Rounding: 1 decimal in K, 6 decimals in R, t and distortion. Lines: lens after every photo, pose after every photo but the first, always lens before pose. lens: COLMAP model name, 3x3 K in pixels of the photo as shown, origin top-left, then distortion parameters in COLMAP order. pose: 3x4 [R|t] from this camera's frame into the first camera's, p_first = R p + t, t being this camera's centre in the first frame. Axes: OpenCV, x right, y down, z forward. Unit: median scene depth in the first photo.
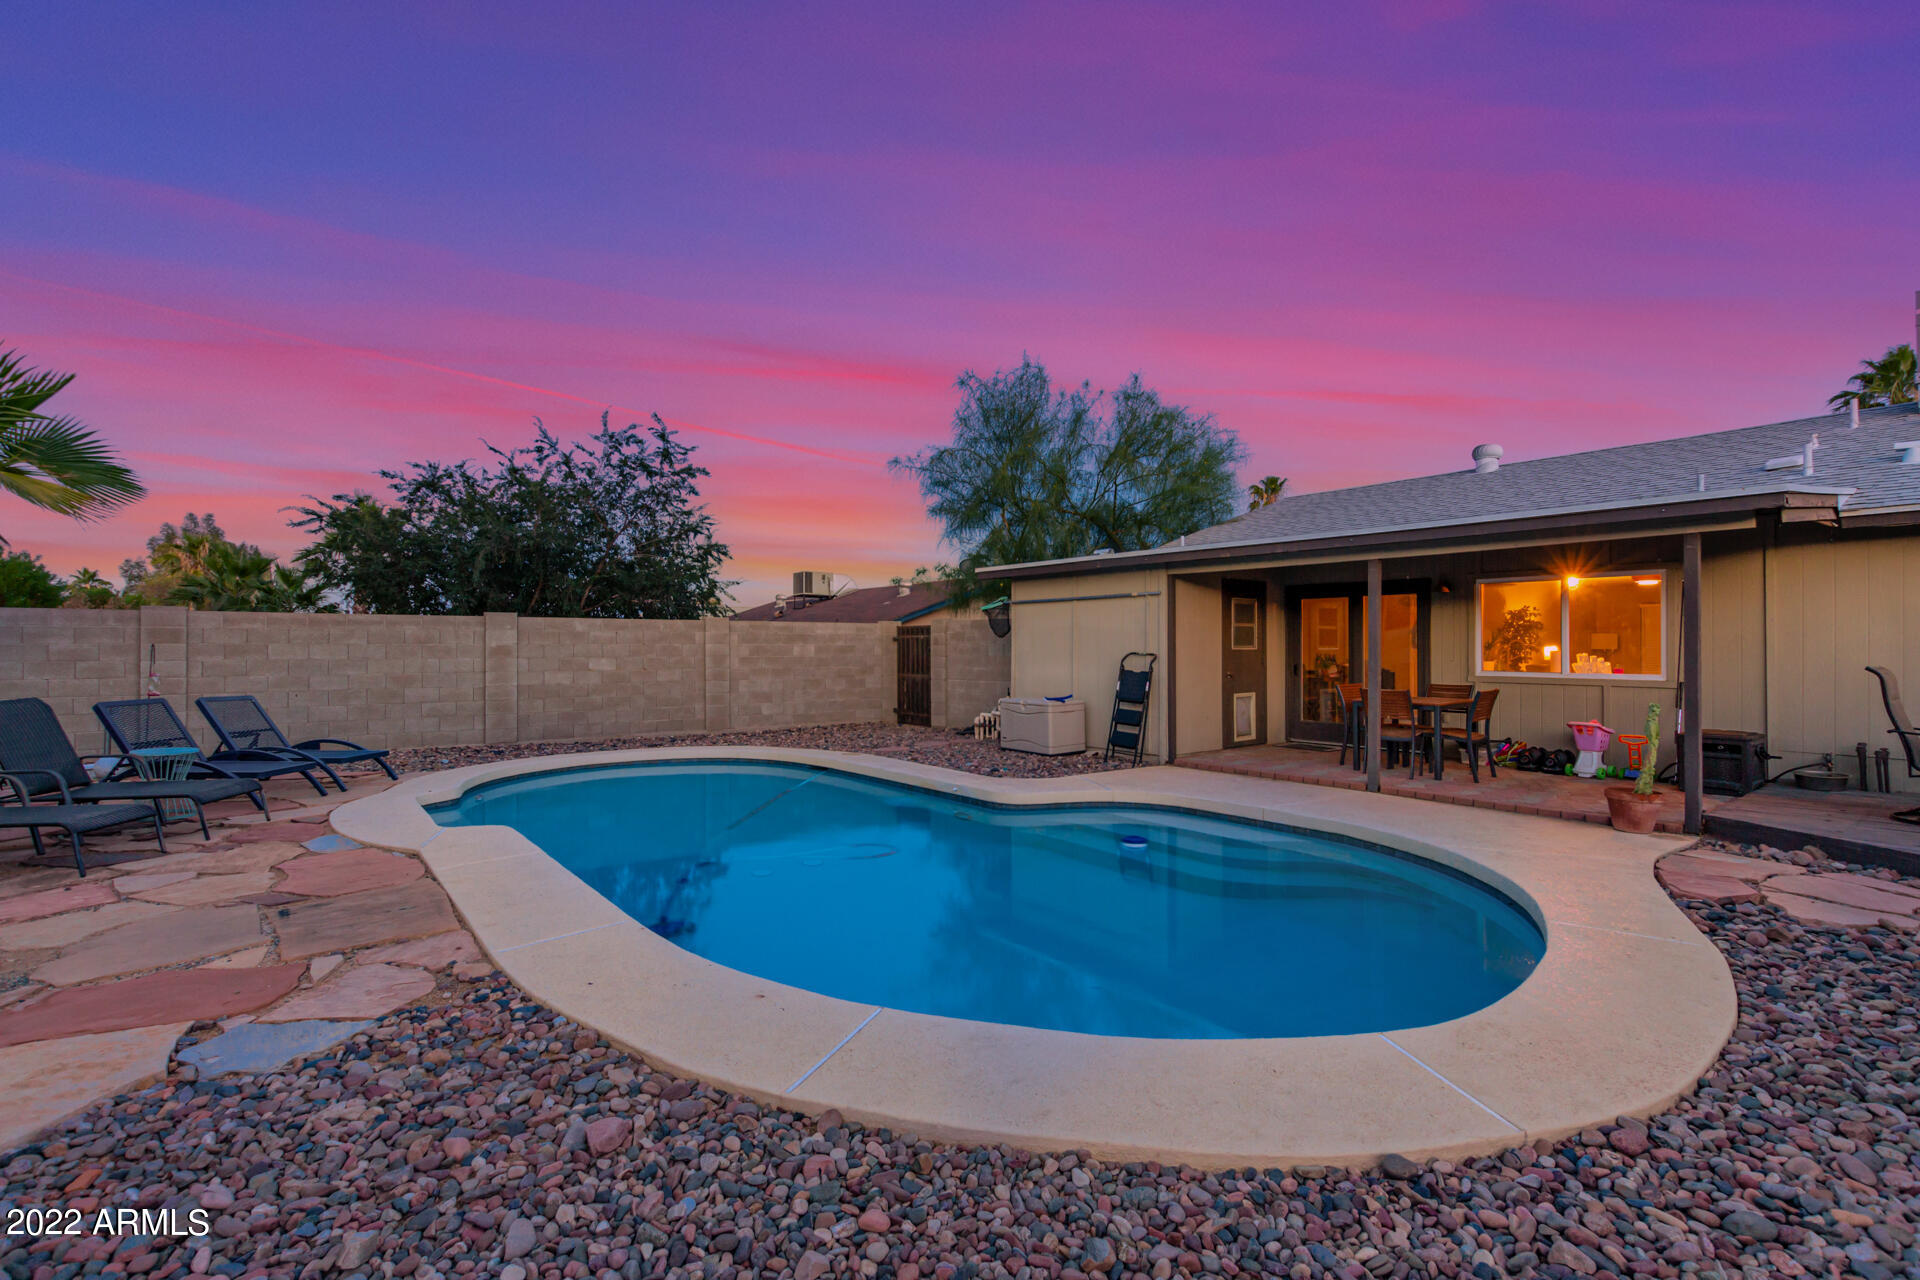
lens RADIAL K [[873.0, 0, 965.8], [0, 873.0, 641.8], [0, 0, 1]] dist [0.005136, -0.002435]
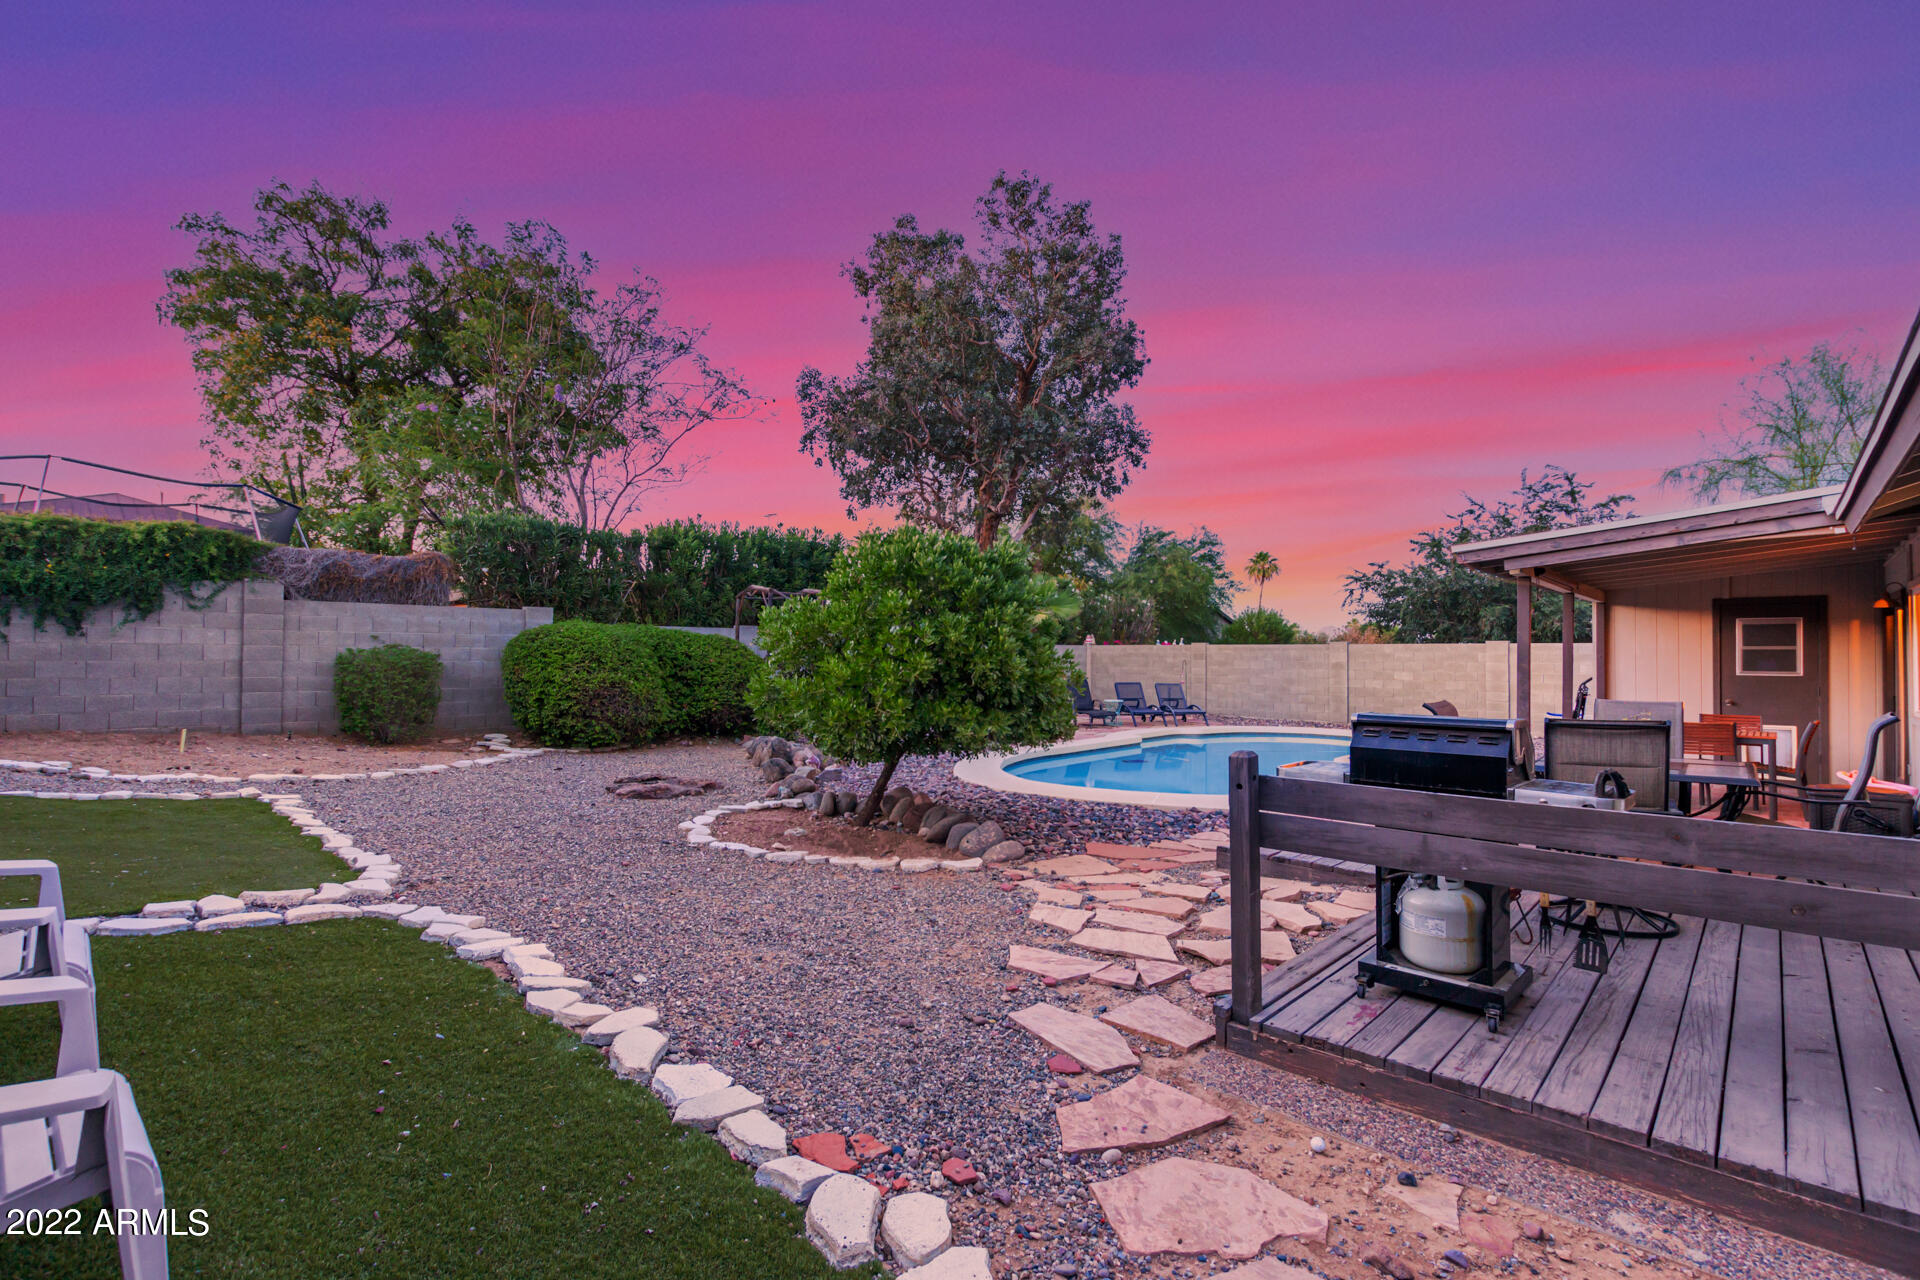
lens RADIAL K [[873.0, 0, 968.9], [0, 873.0, 639.7], [0, 0, 1]] dist [0.005136, -0.002435]
pose [[0.159916, -0.016009, -0.987001, 0.810667], [0.005595, 0.999867, -0.015311, -0.014168], [0.987115, -0.003073, 0.159985, 0.049265]]
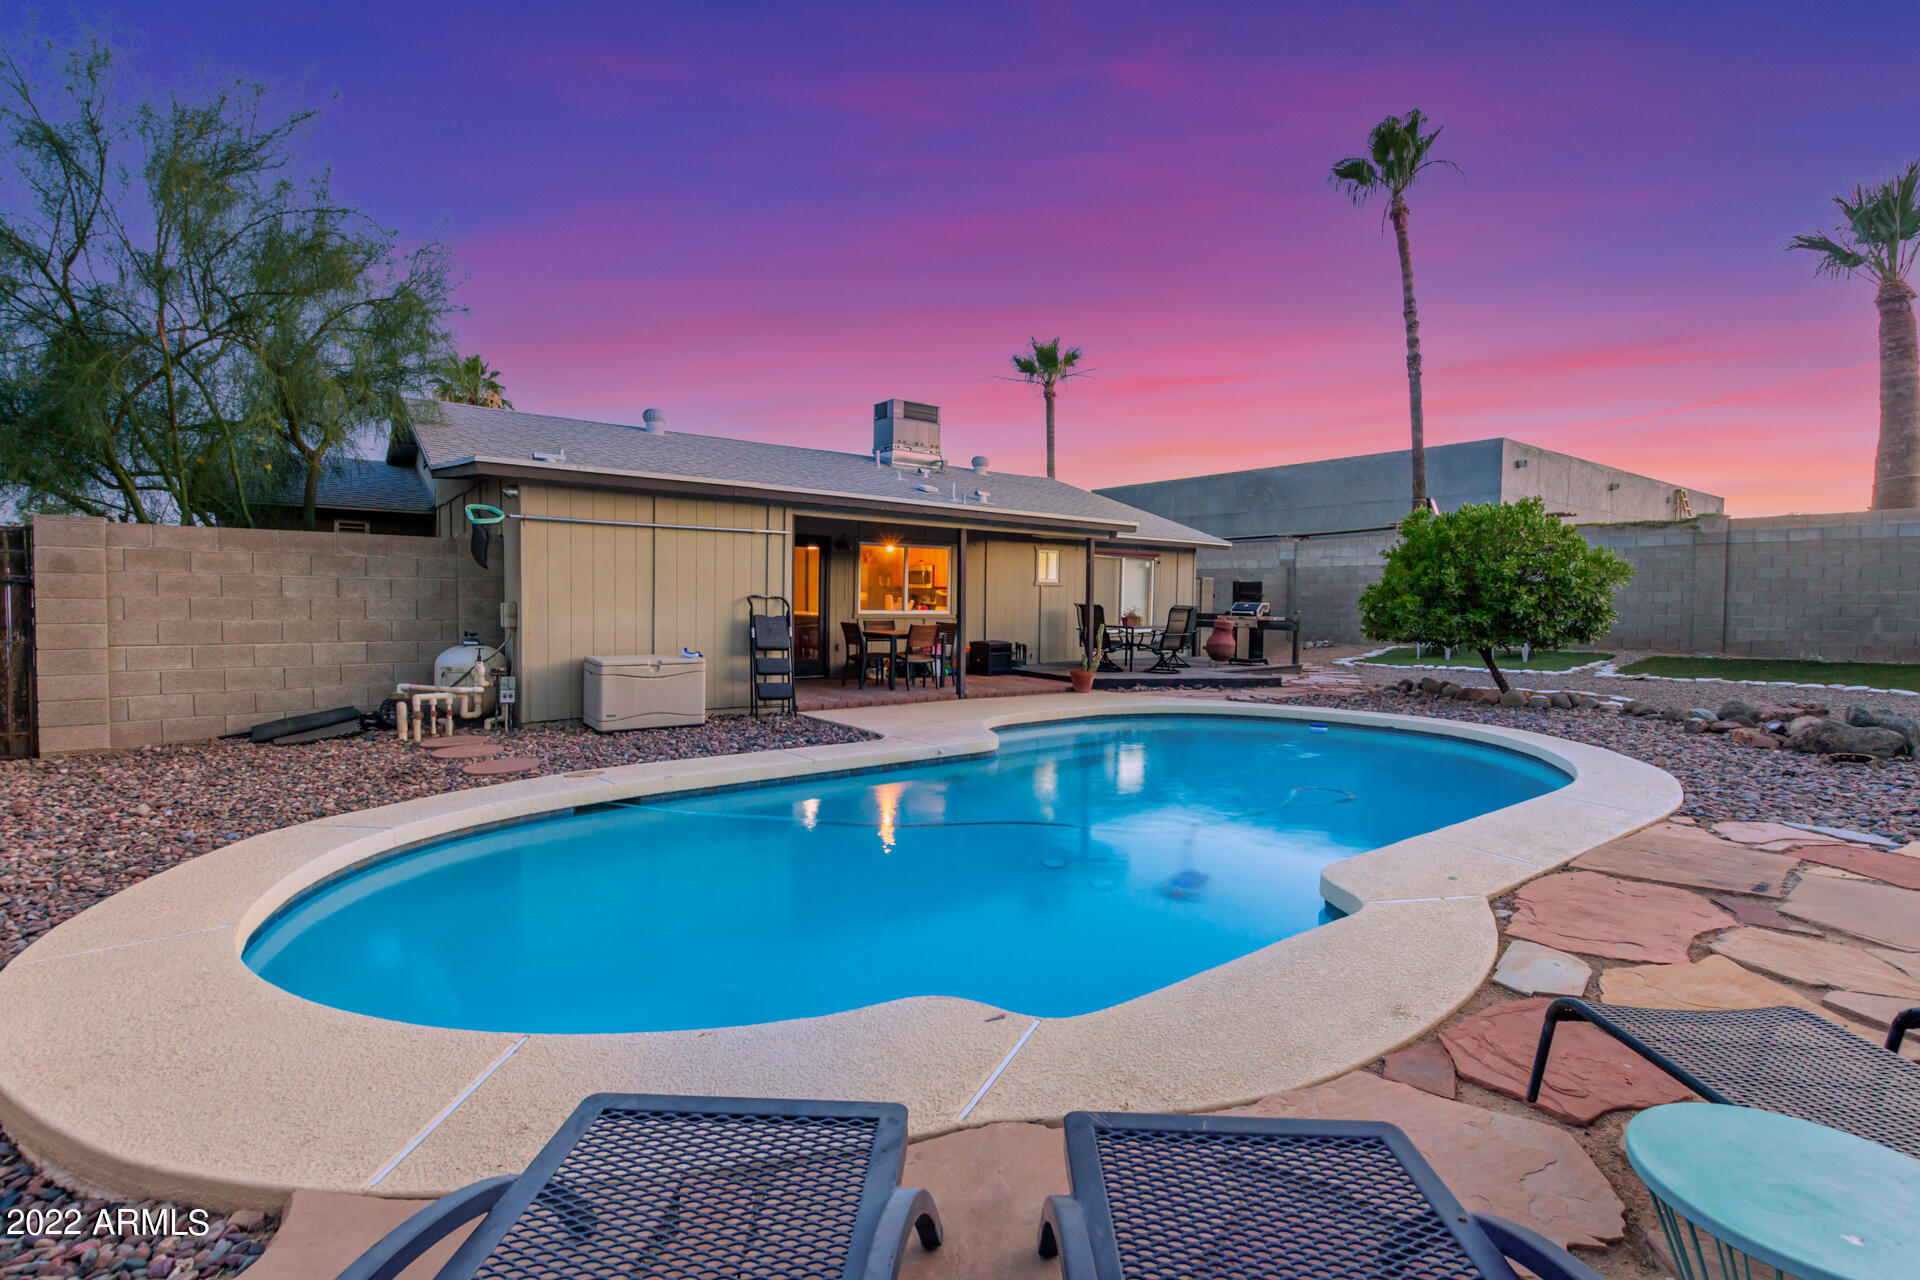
lens RADIAL K [[873.0, 0, 970.3], [0, 873.0, 633.1], [0, 0, 1]] dist [0.005136, -0.002435]
pose [[0.006103, -0.041556, 0.999118, -0.497748], [-0.021085, 0.998909, 0.041676, 0.005938], [-0.999759, -0.021320, 0.005220, 0.540283]]
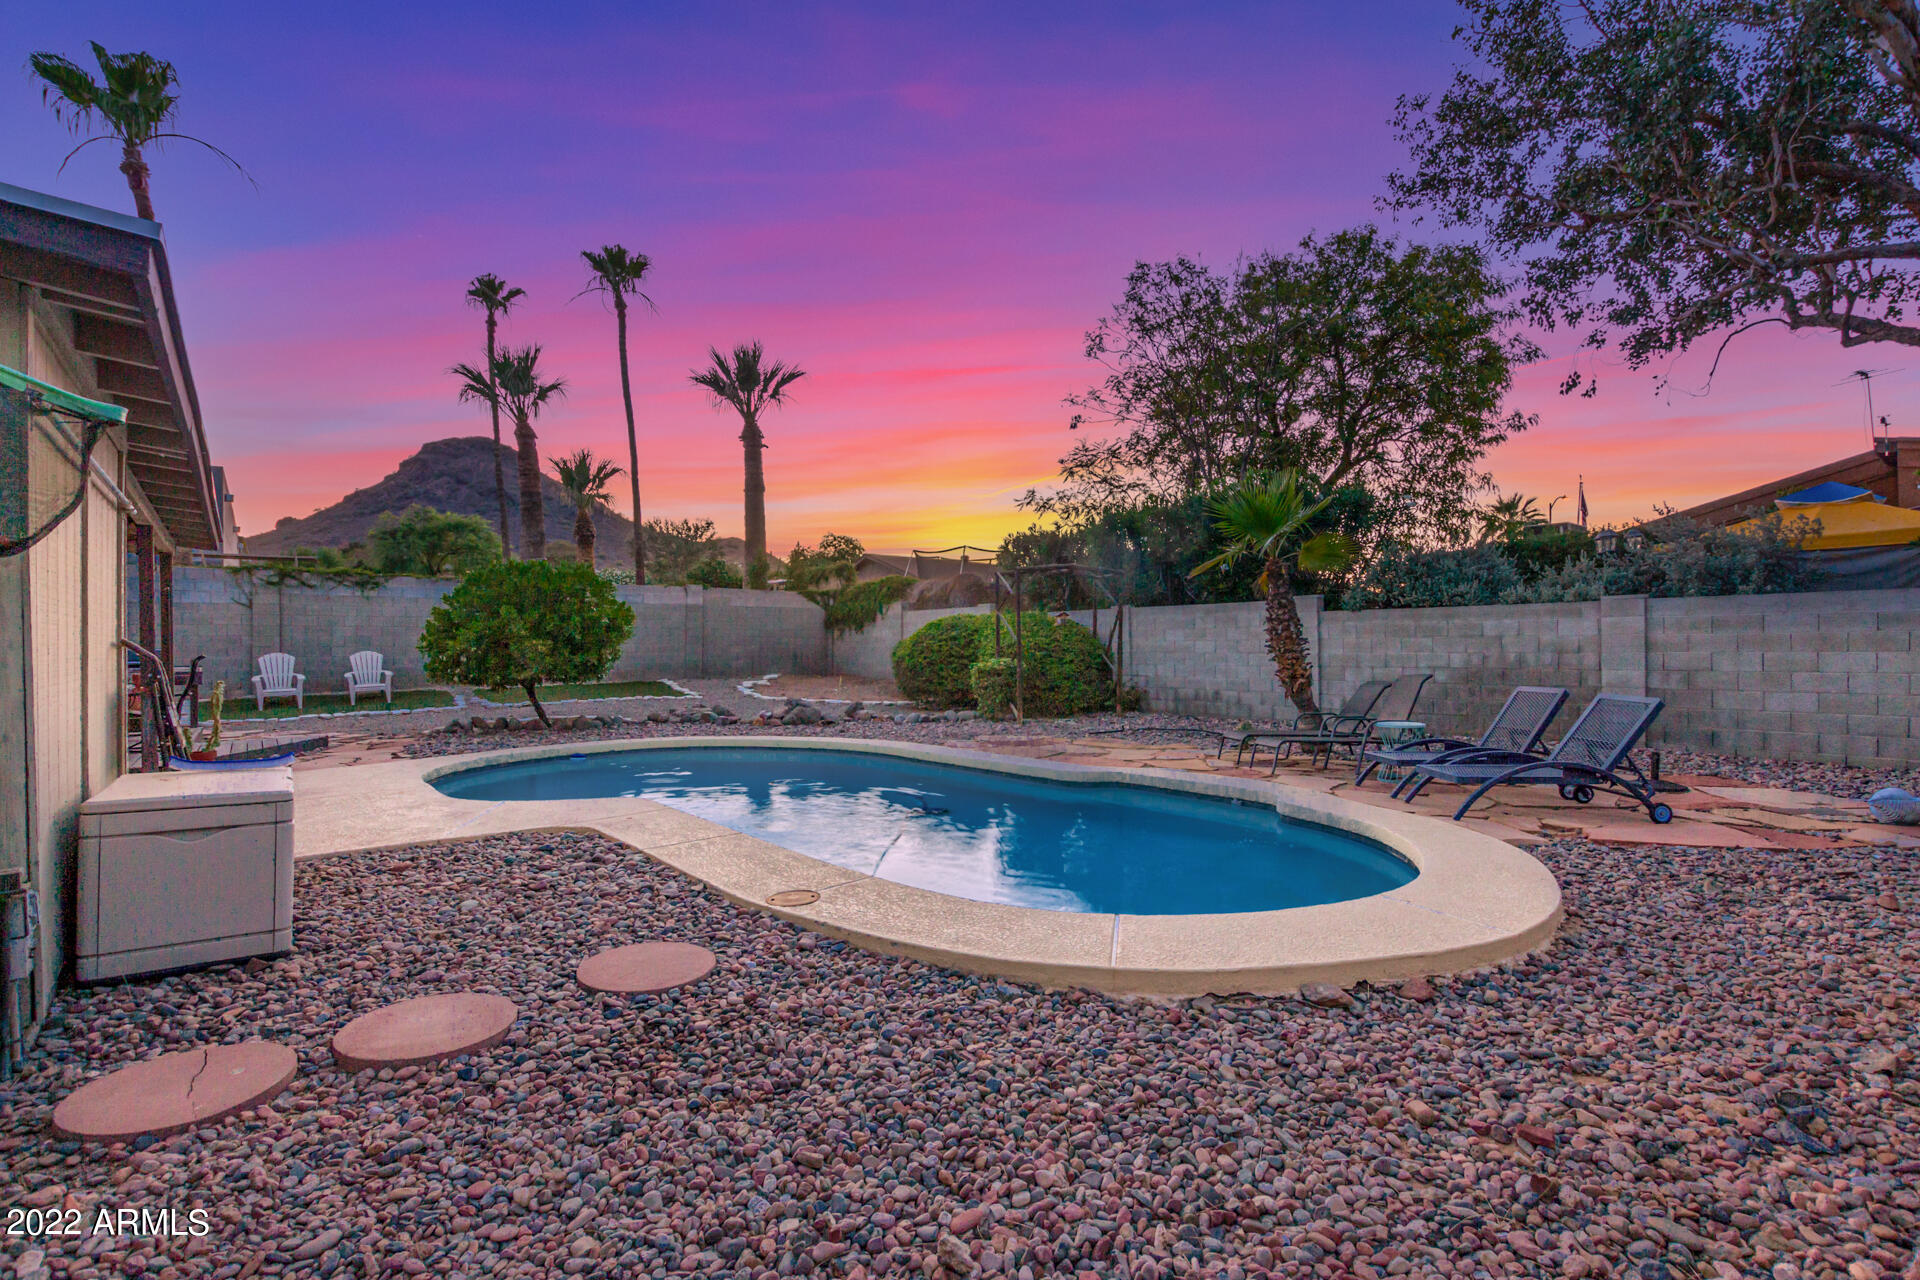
lens RADIAL K [[873.0, 0, 970.8], [0, 873.0, 649.8], [0, 0, 1]] dist [0.005136, -0.002435]
pose [[-0.999739, 0.002583, -0.022704, -0.148417], [0.002770, 0.999962, -0.008214, 0.014843], [0.022682, -0.008275, -0.999708, 1.004454]]
